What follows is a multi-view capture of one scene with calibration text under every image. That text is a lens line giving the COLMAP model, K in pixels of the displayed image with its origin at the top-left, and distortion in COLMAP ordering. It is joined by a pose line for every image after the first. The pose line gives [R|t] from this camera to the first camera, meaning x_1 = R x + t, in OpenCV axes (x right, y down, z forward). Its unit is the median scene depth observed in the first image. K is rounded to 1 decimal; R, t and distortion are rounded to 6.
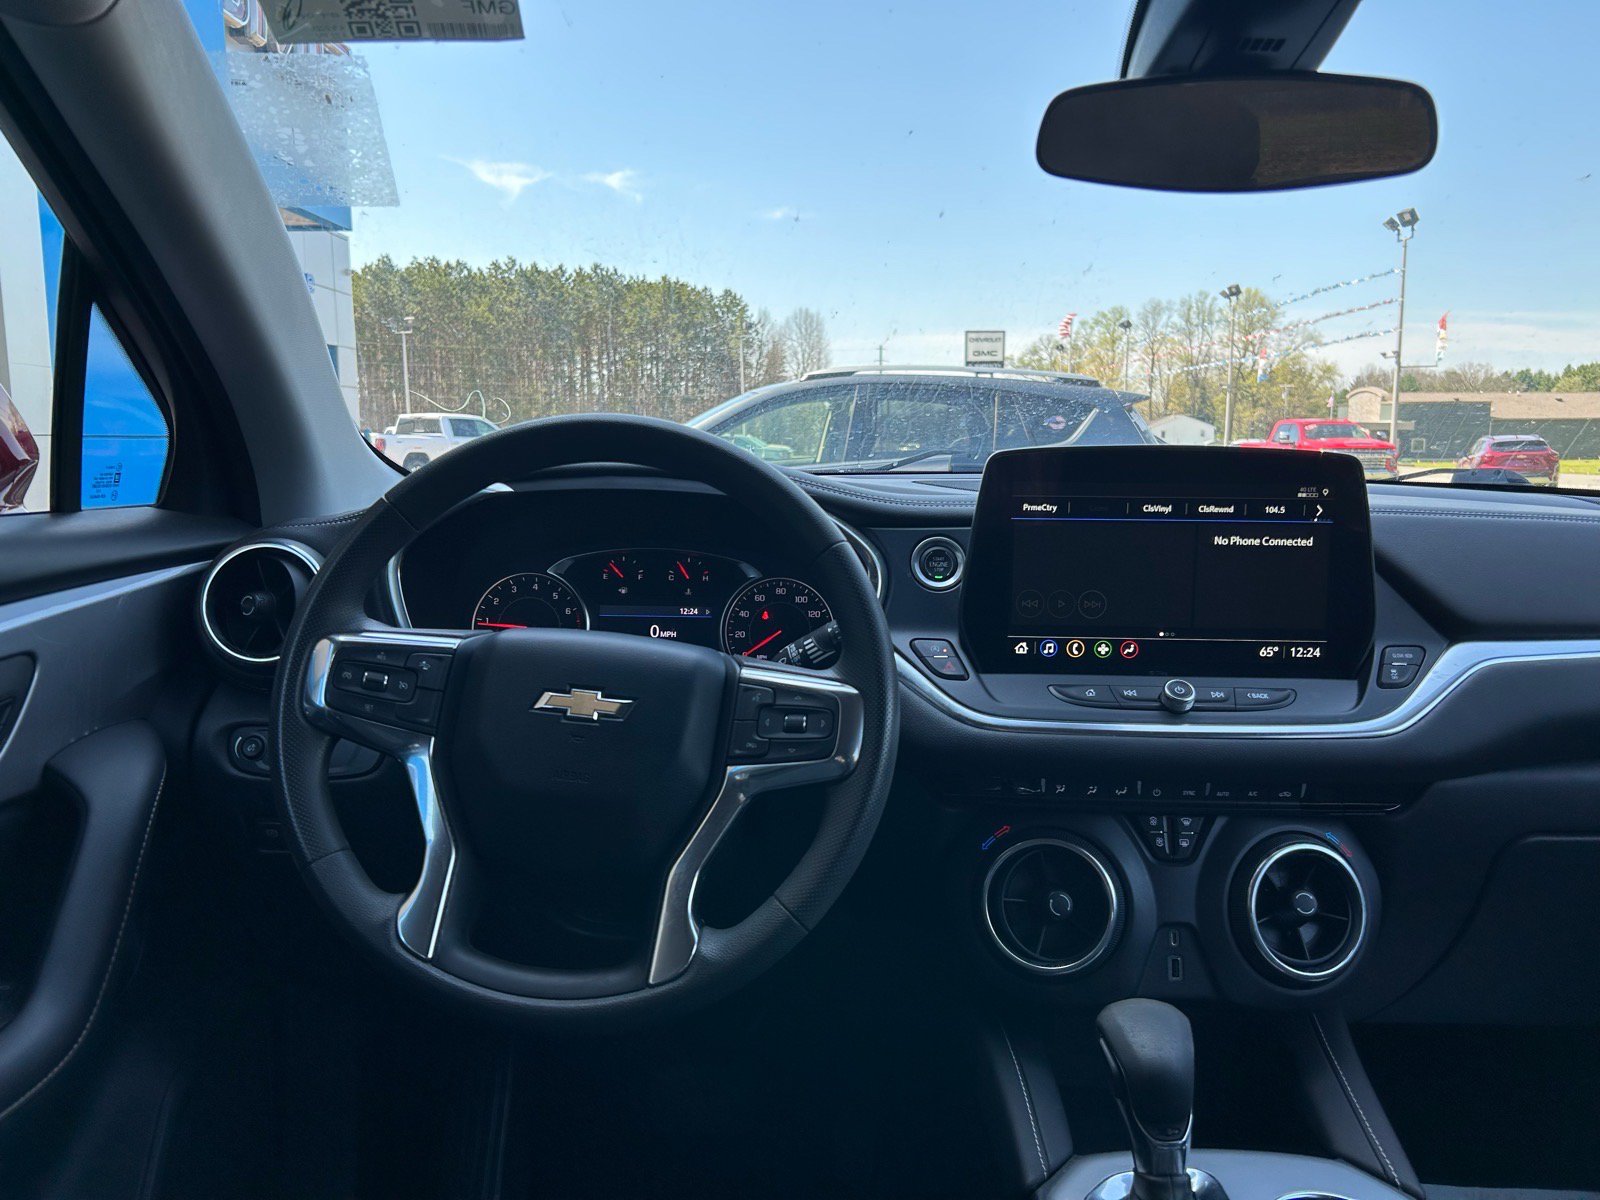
lens RADIAL K [[1205.8, 0, 800.0], [0, 1205.8, 614.9], [0, 0, 1]] dist [0.027256, -0.006642]
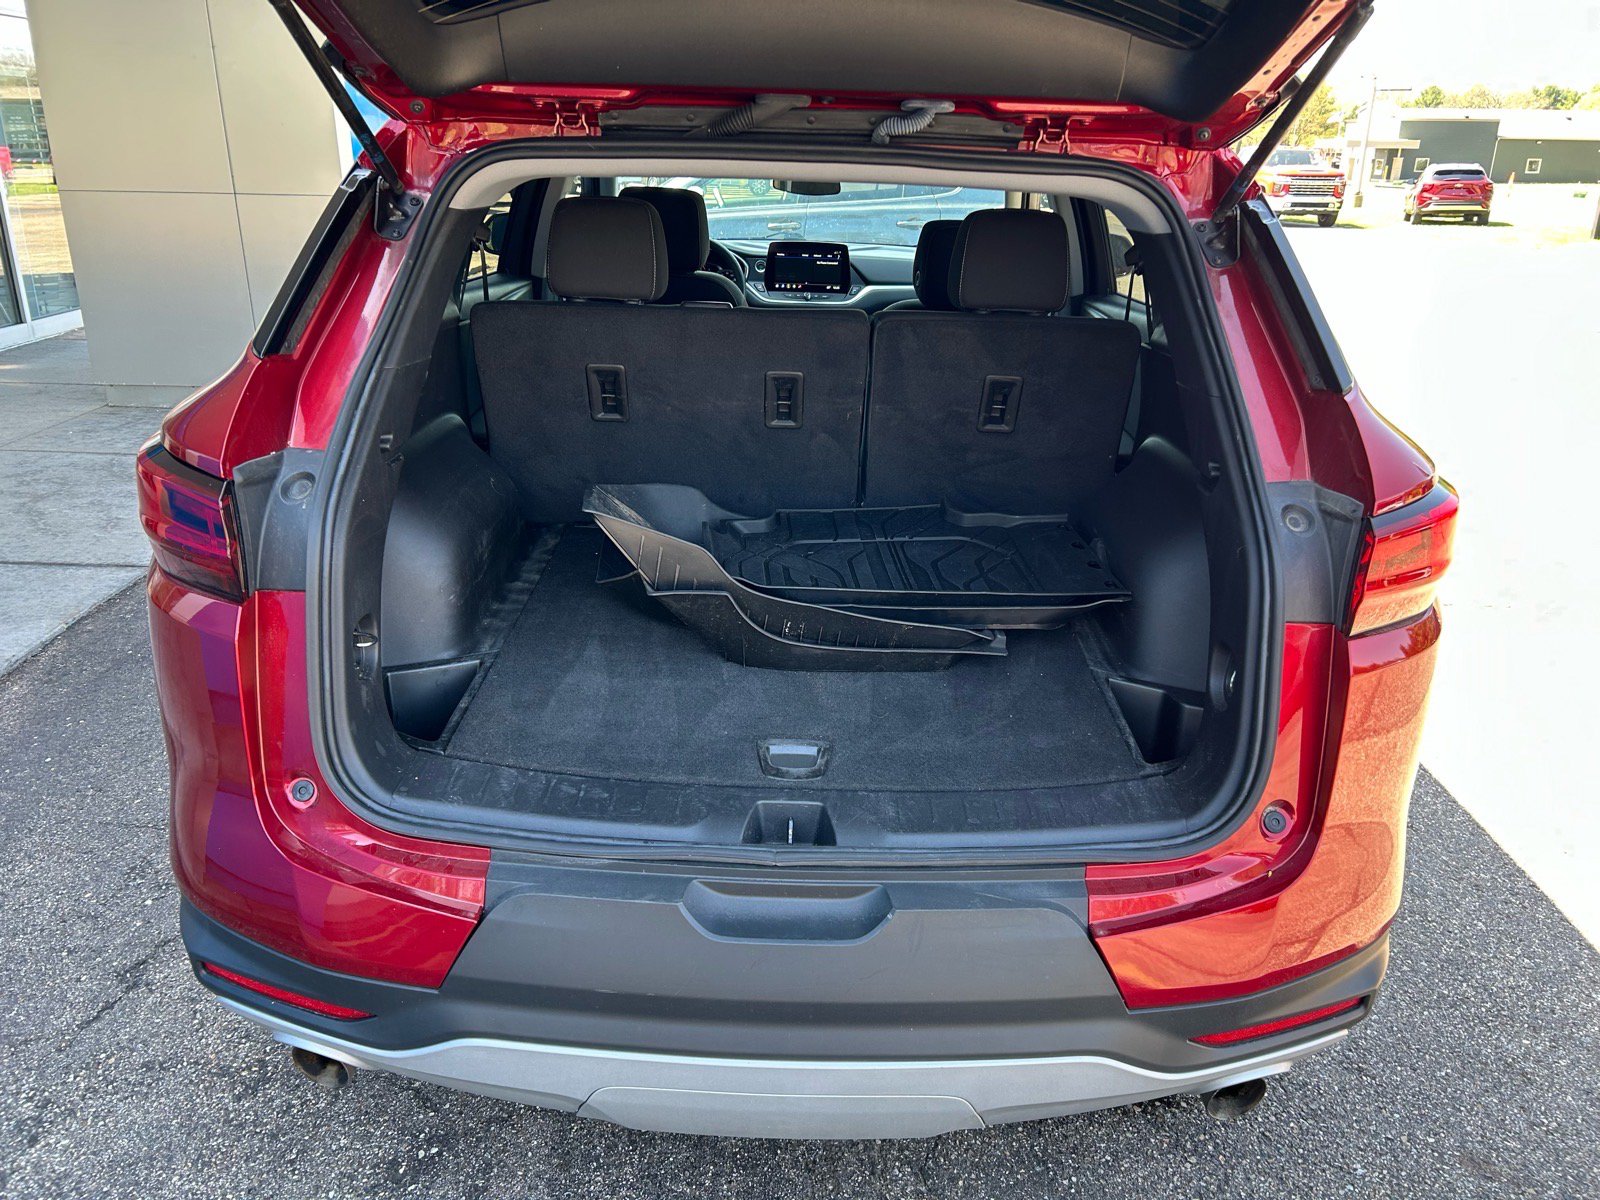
lens RADIAL K [[1205.8, 0, 803.2], [0, 1205.8, 594.8], [0, 0, 1]] dist [0.027256, -0.006642]
pose [[0.999824, 0.018444, 0.003293, 0.035581], [-0.018723, 0.977098, 0.211966, 0.024707], [0.000691, -0.211990, 0.977271, -0.463737]]
